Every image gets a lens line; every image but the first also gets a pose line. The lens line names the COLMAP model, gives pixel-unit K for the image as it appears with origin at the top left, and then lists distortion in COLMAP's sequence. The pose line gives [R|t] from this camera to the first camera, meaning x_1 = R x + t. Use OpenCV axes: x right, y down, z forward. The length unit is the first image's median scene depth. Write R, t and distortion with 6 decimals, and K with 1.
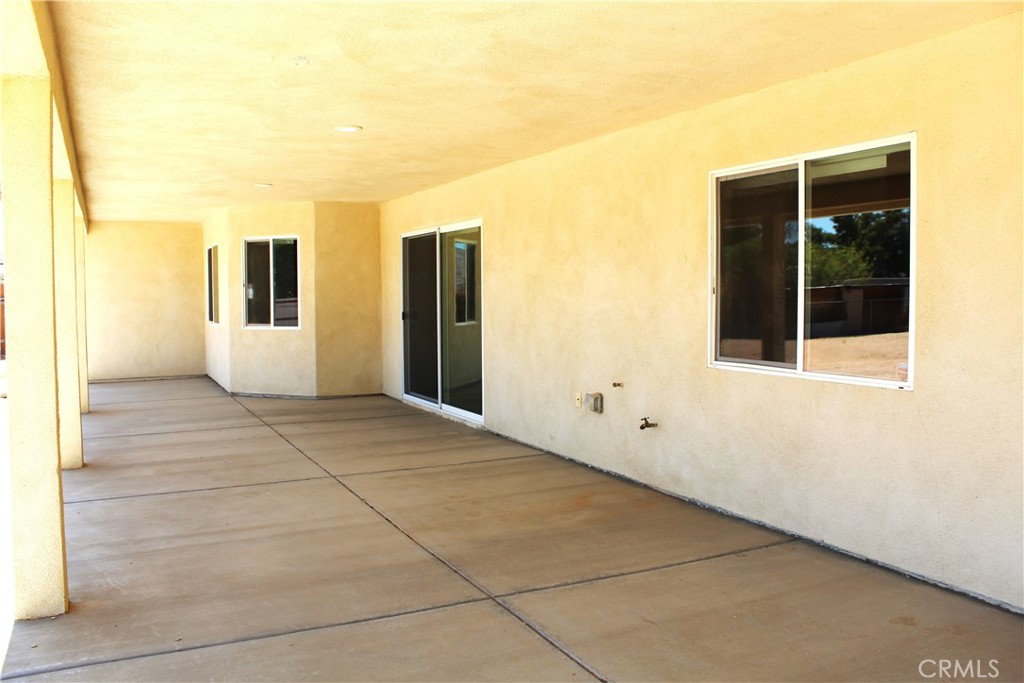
lens RADIAL K [[851.6, 0, 503.7], [0, 851.6, 343.3], [0, 0, 1]] dist [-0.153818, 0.122156]
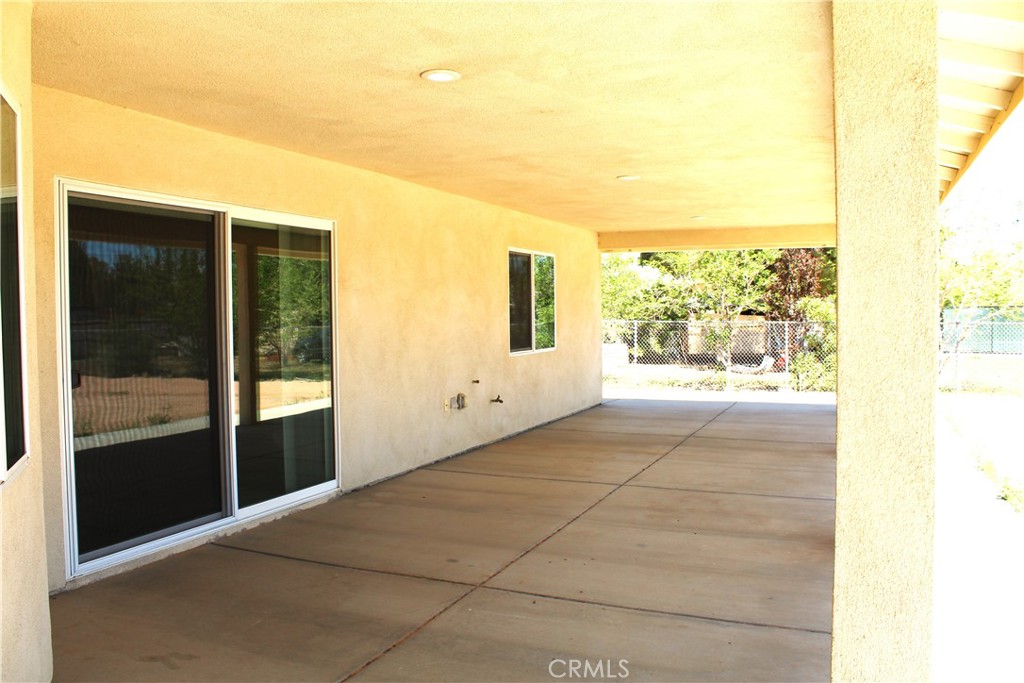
lens RADIAL K [[851.6, 0, 511.1], [0, 851.6, 341.4], [0, 0, 1]] dist [-0.153818, 0.122156]
pose [[-0.653023, -0.028664, 0.756796, -1.243092], [0.046348, 0.995898, 0.077713, -0.158945], [-0.755919, 0.085824, -0.649016, 2.423325]]
